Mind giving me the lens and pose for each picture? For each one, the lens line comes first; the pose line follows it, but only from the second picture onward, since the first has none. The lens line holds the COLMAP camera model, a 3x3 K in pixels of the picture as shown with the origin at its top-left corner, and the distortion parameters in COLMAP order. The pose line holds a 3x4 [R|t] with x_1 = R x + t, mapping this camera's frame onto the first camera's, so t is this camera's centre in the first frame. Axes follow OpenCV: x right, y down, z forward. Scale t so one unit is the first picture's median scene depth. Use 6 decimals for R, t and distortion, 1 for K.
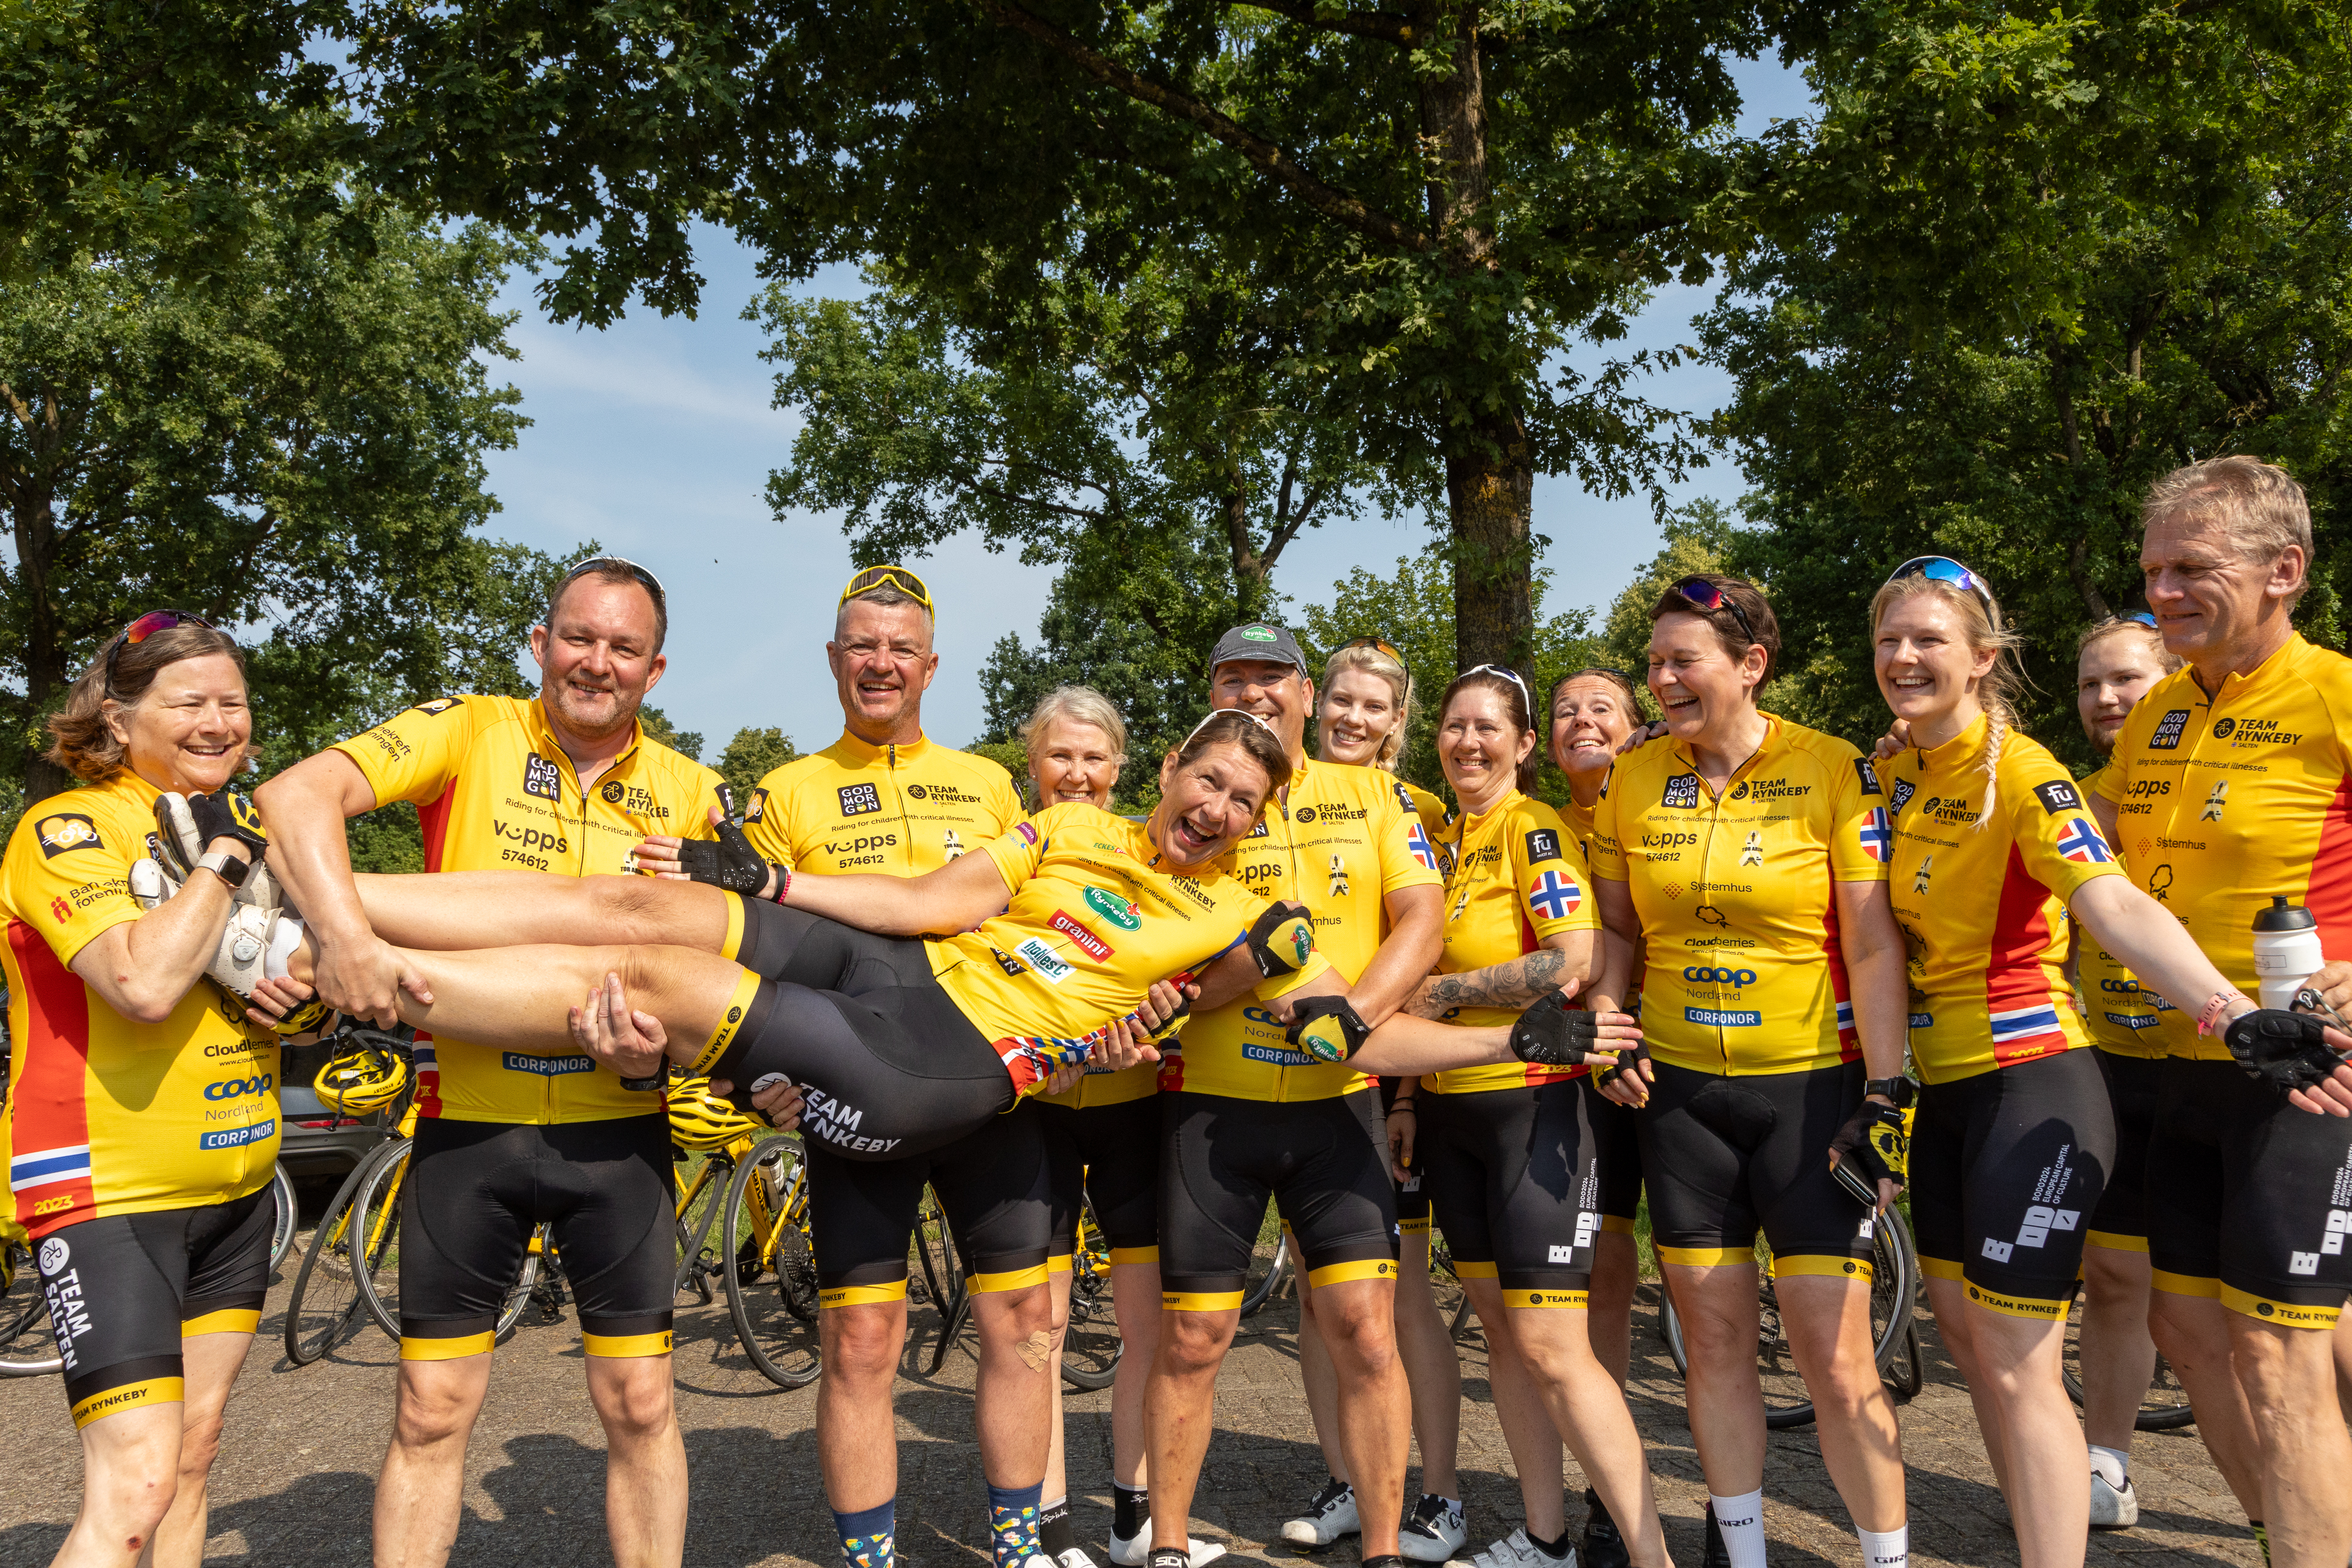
lens RADIAL K [[1933.7, 0, 1176.0], [0, 1933.7, 784.0], [0, 0, 1]] dist [0.042697, -0.011533]
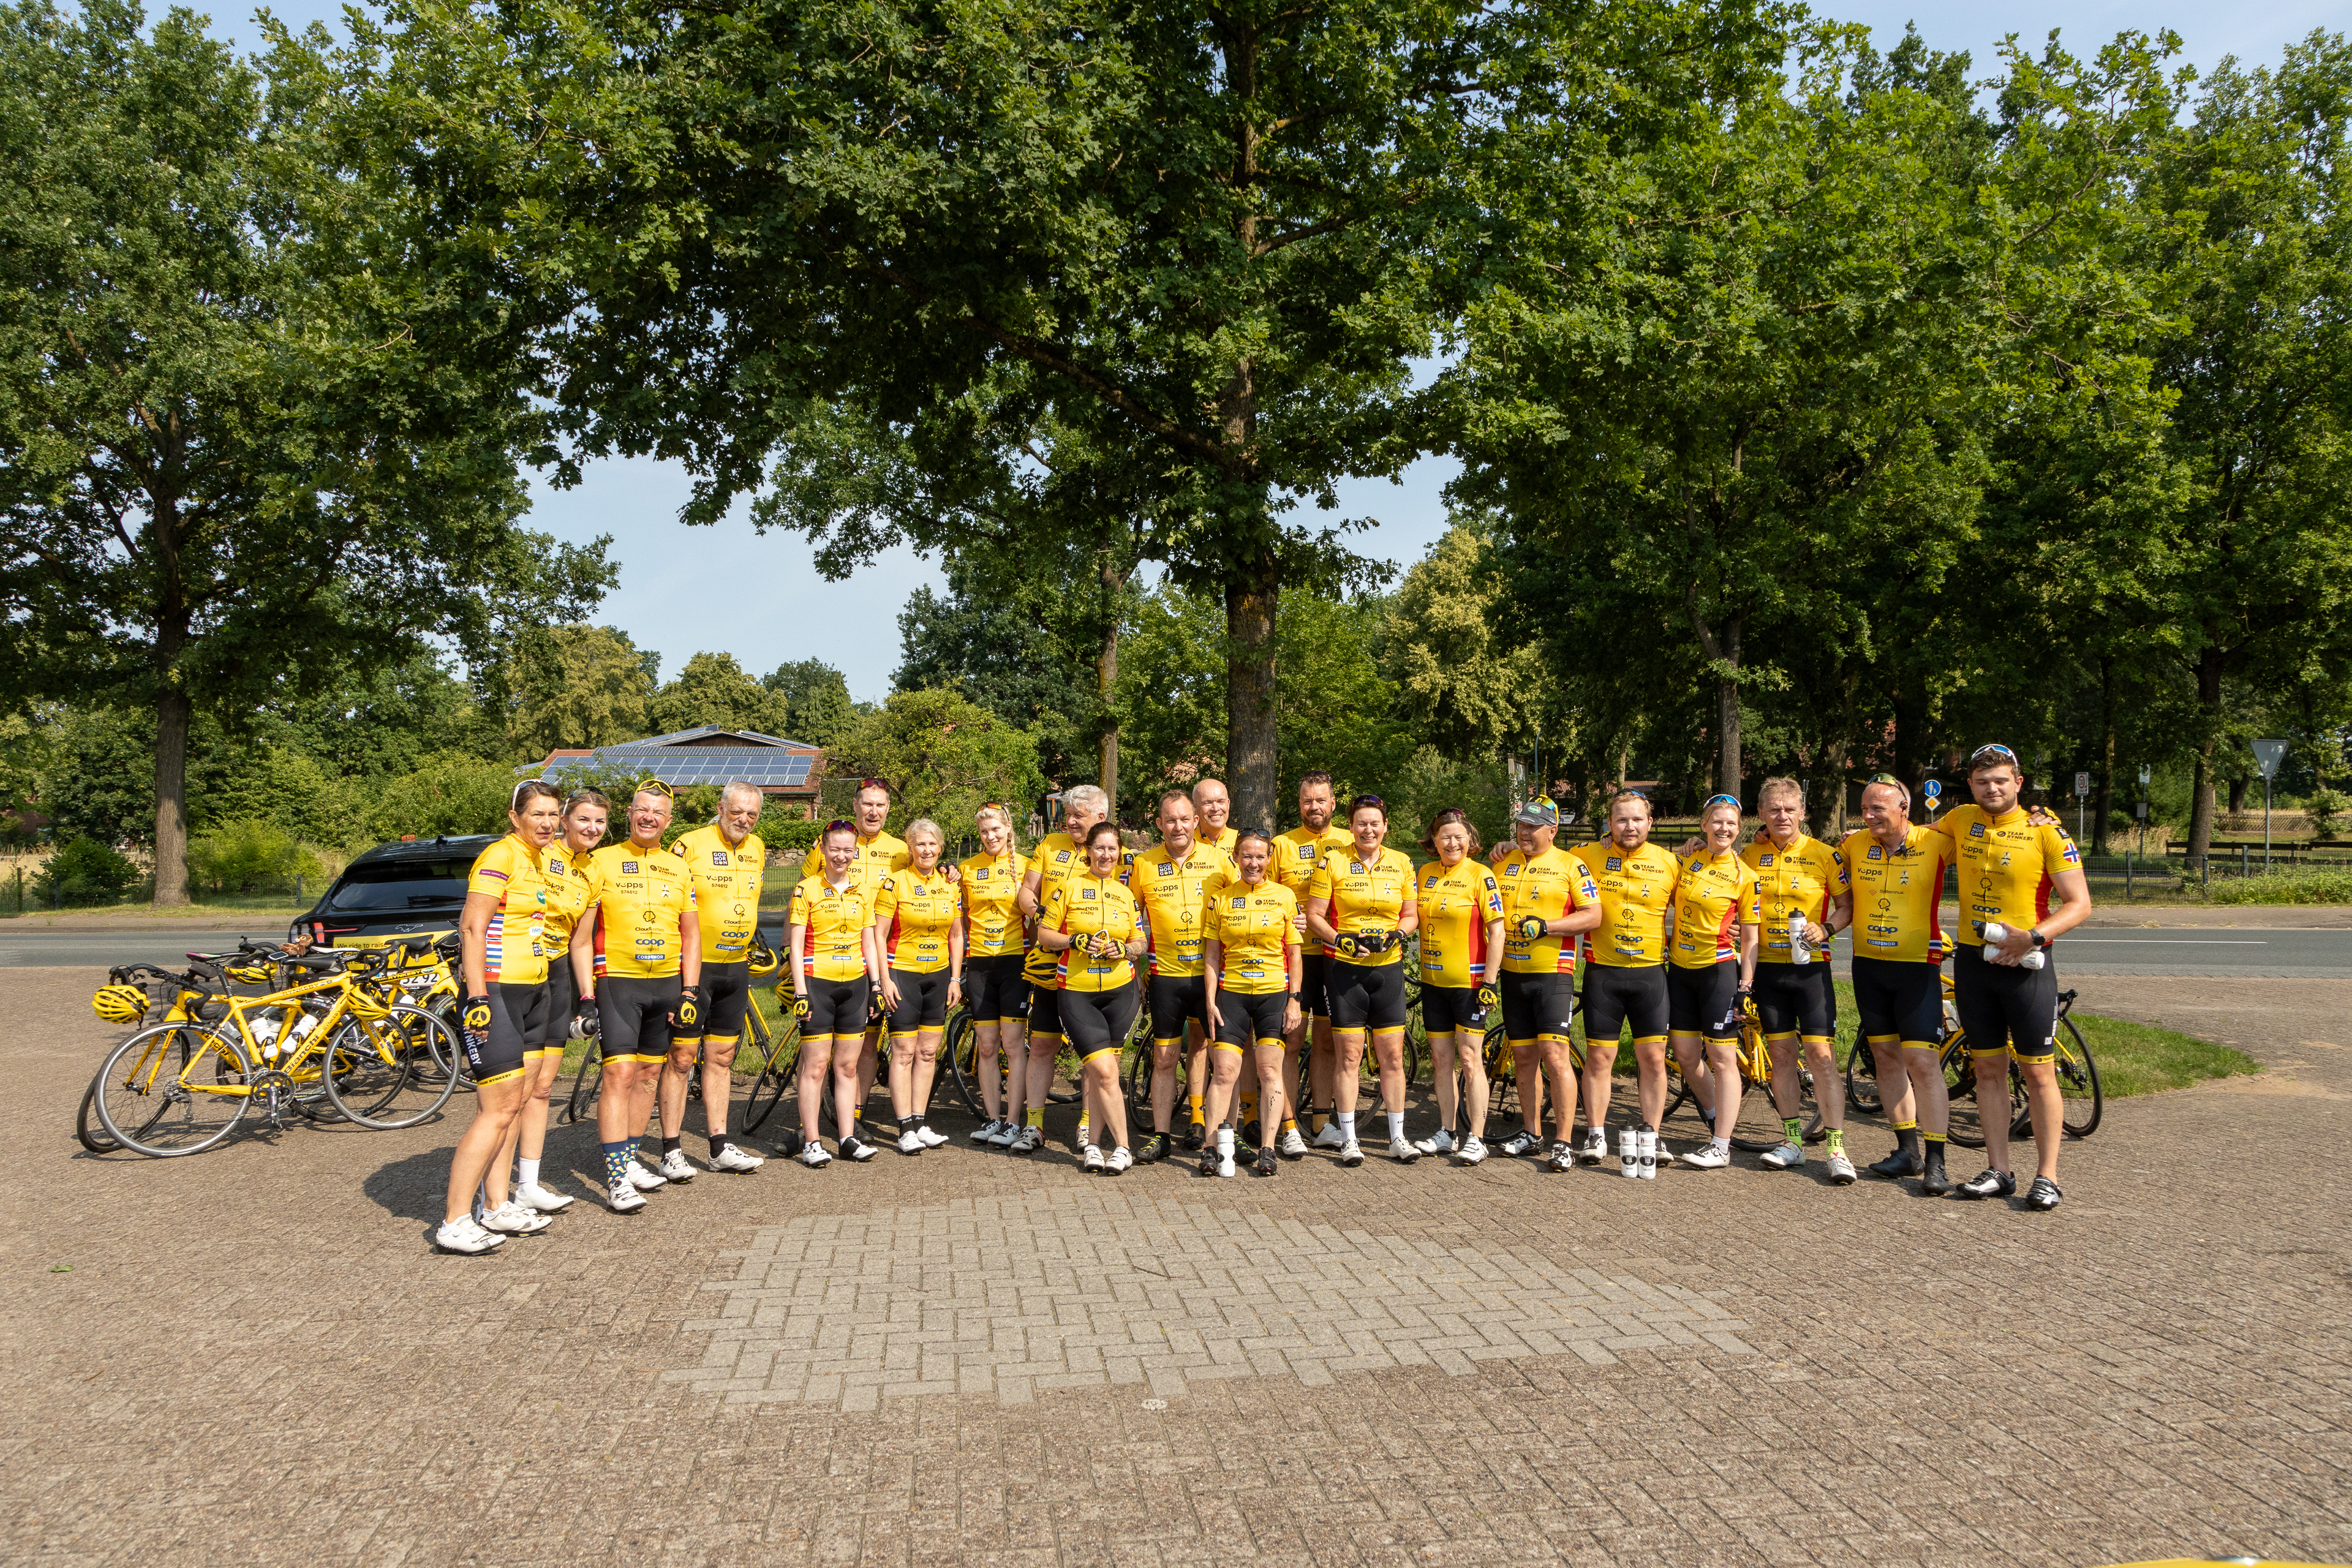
lens RADIAL K [[1658.6, 0, 1178.6], [0, 1658.6, 775.0], [0, 0, 1]] dist [0.046320, -0.003541]
pose [[0.997085, 0.019173, 0.073849, 0.001624], [-0.023058, 0.998375, 0.052113, -0.036570], [-0.072730, -0.053664, 0.995907, -0.173036]]
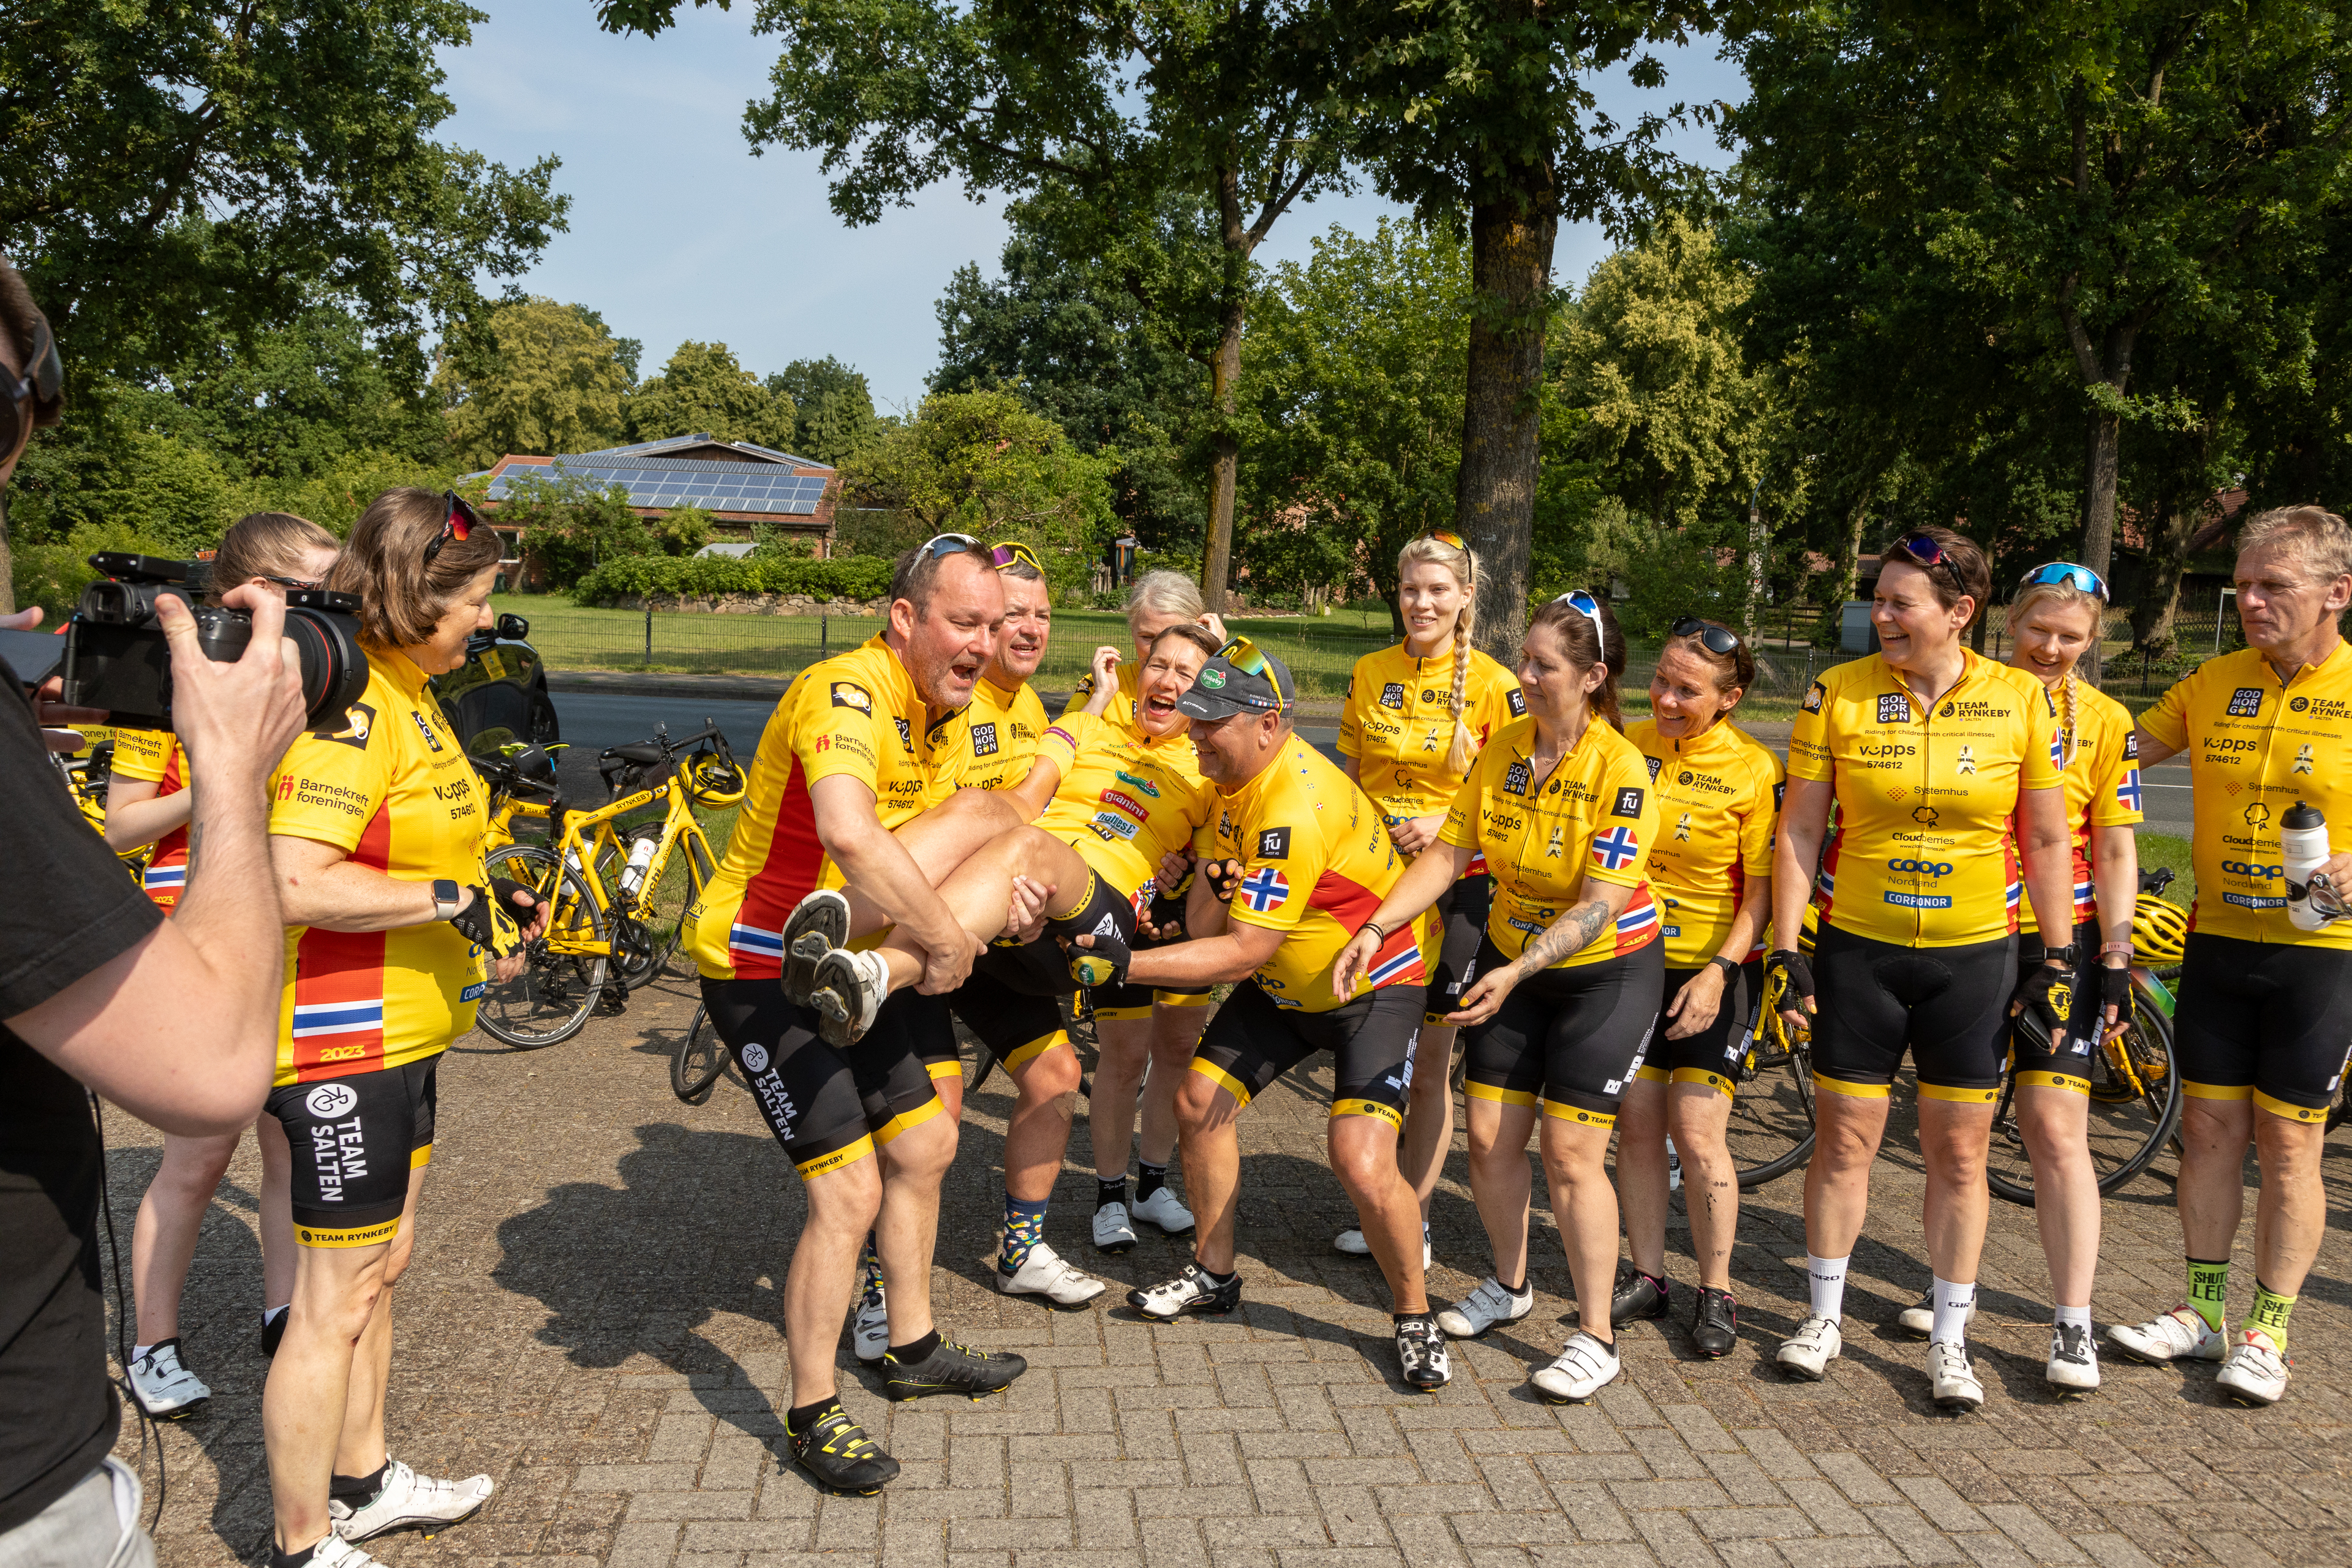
lens RADIAL K [[1947.1, 0, 1172.7], [0, 1947.1, 780.5], [0, 0, 1]] dist [0.042936, -0.012271]
pose [[0.997623, 0.057054, 0.038647, -0.017473], [-0.063223, 0.980904, 0.183929, -0.023261], [-0.027415, -0.185935, 0.982179, -0.020922]]
